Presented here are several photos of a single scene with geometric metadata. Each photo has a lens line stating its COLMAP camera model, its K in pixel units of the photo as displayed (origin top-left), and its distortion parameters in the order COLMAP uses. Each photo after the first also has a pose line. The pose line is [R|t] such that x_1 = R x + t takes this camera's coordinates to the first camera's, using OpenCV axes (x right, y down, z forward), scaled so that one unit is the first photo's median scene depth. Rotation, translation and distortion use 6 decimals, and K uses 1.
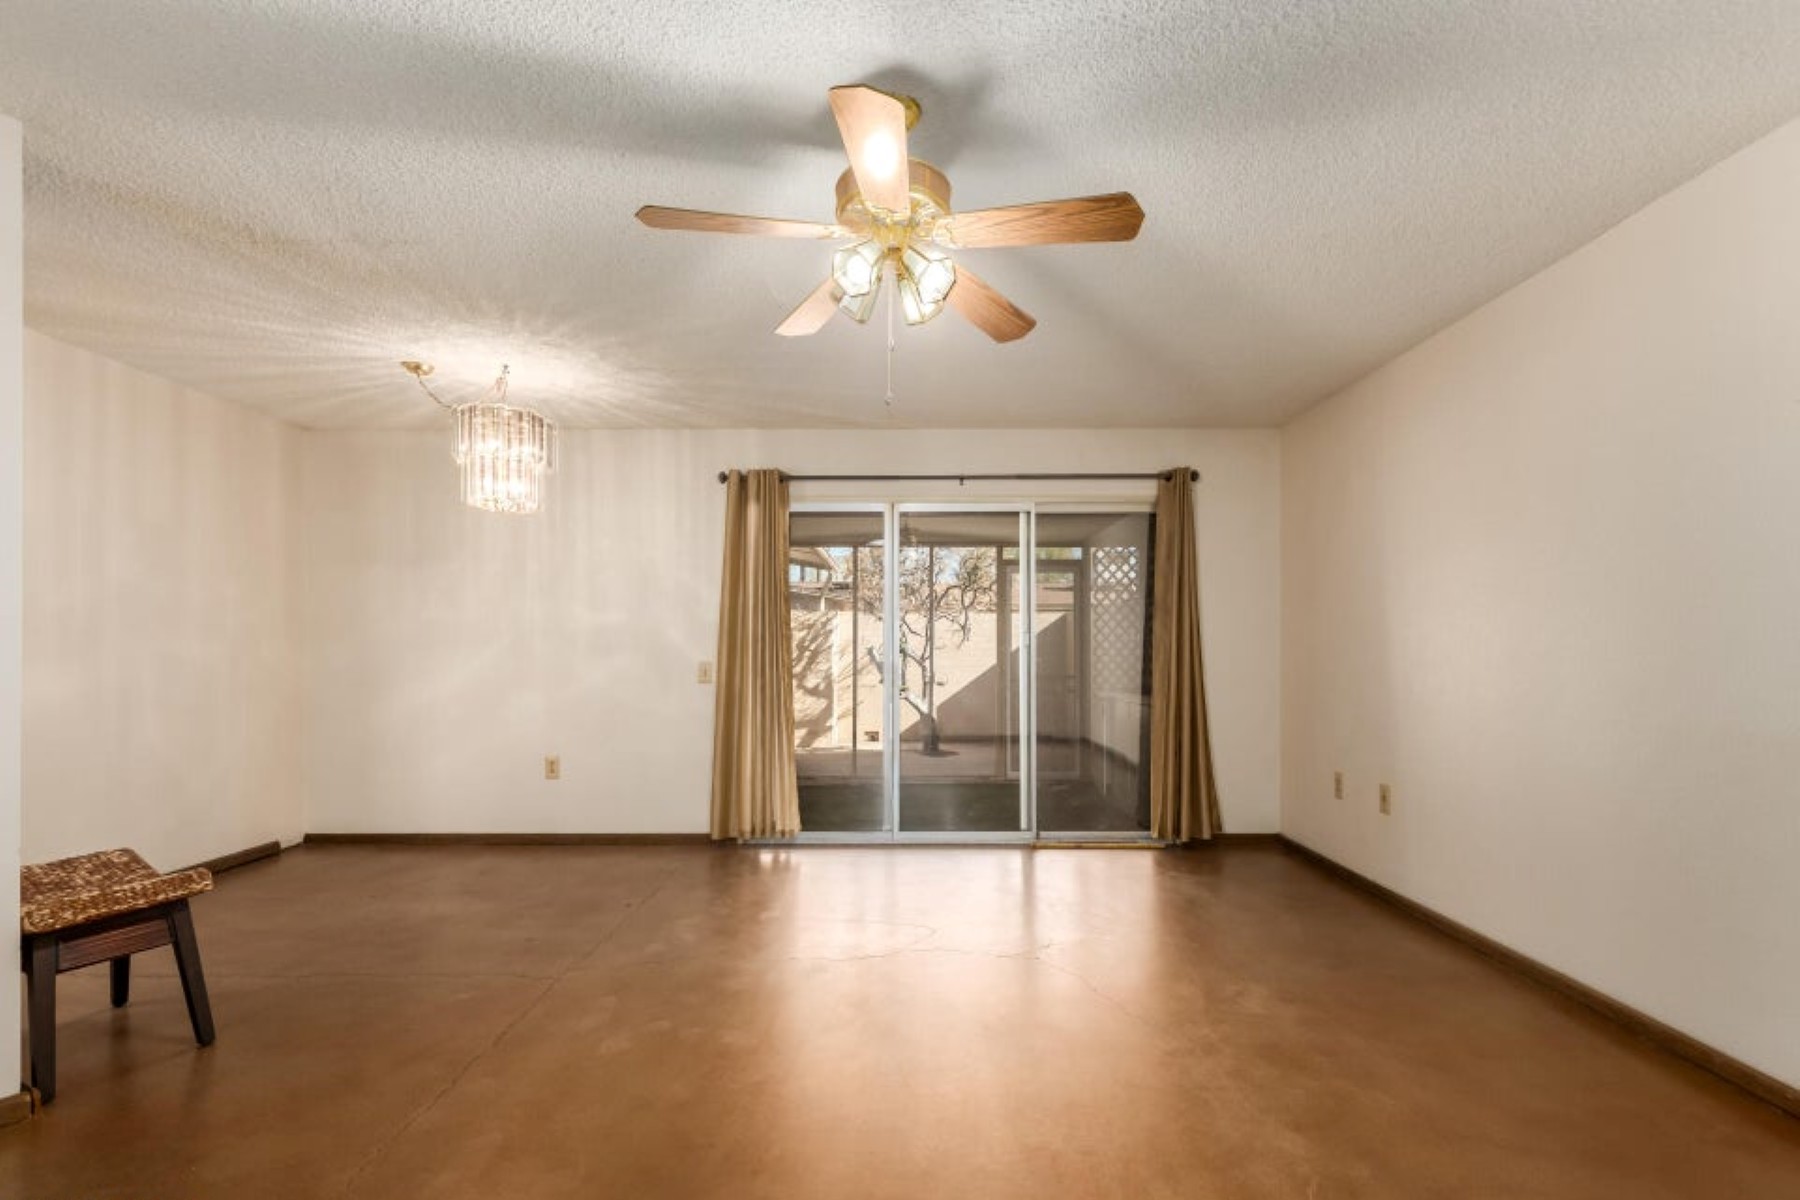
lens RADIAL K [[847.2, 0, 897.2], [0, 847.2, 657.6], [0, 0, 1]] dist [0.002439, 0.001065]
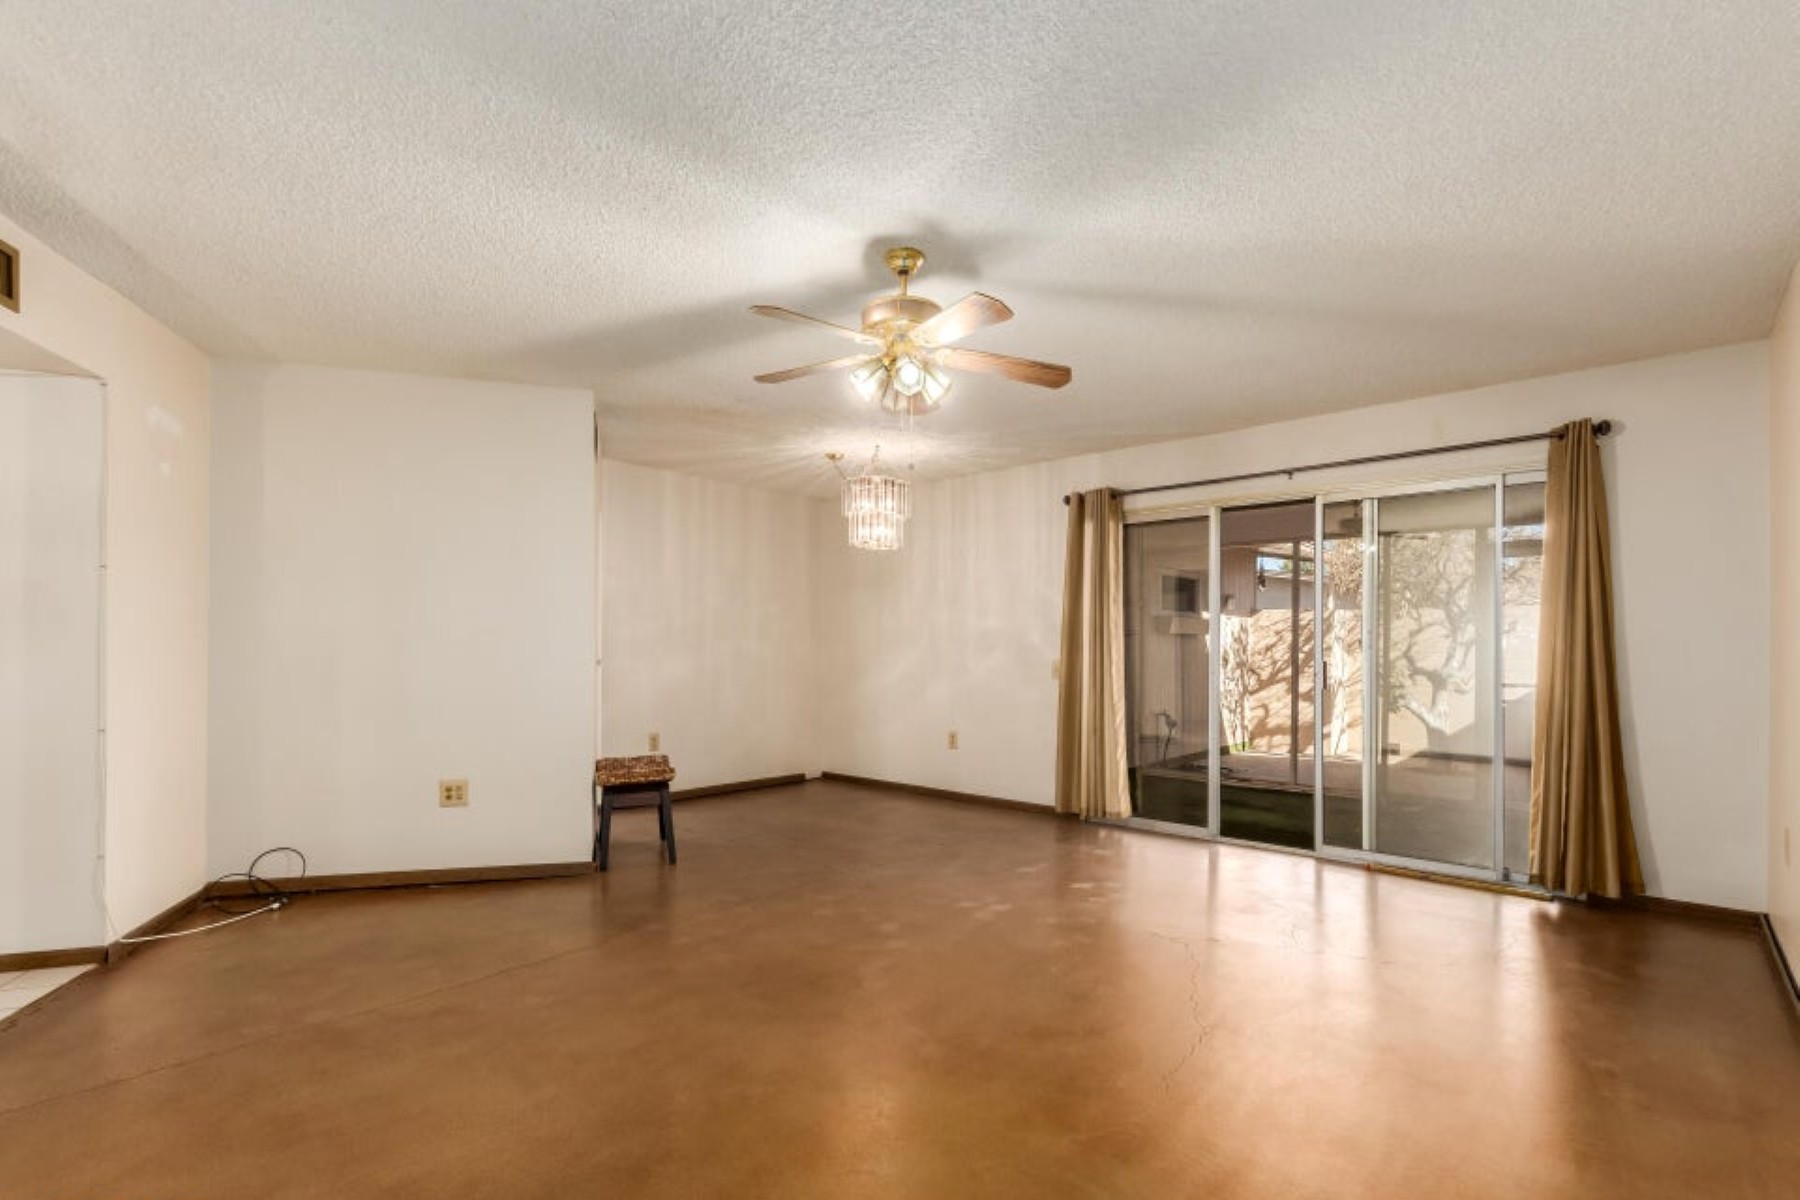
lens RADIAL K [[847.2, 0, 897.2], [0, 847.2, 657.6], [0, 0, 1]] dist [0.002439, 0.001065]
pose [[0.737494, 0.011616, -0.675254, 0.403293], [-0.012056, 0.999919, 0.004033, 0.000422], [0.675246, 0.005167, 0.737574, -0.008259]]
